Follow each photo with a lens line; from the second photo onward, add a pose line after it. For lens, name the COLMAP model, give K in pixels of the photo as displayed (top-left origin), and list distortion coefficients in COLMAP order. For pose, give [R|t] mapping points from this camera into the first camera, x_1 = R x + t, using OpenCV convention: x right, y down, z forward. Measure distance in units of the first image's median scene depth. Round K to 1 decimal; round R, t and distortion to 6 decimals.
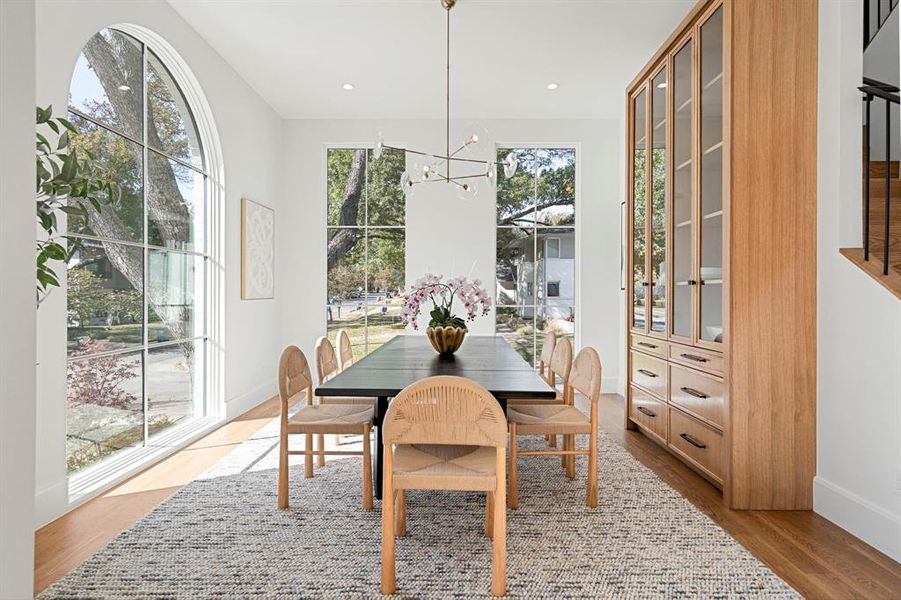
lens RADIAL K [[471.8, 0, 450.5], [0, 471.8, 300.0], [0, 0, 1]] dist [0.000383, 0.000134]
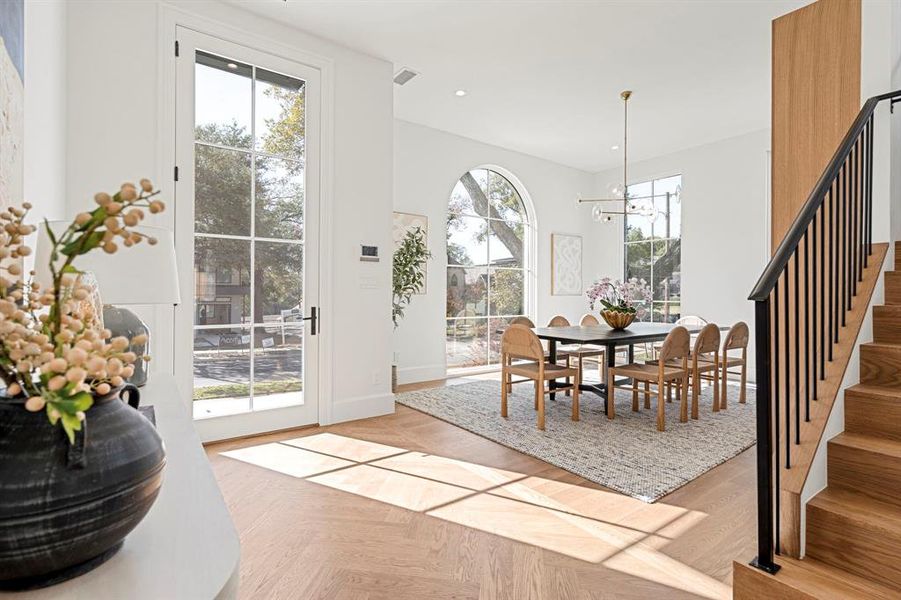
lens RADIAL K [[422.9, 0, 450.5], [0, 422.9, 300.0], [0, 0, 1]] dist [0.002347, 0.000203]
pose [[0.611487, 0.008344, -0.791211, 0.827376], [-0.009114, 0.999952, 0.003502, 0.021750], [0.791202, 0.005070, 0.611534, -0.301934]]
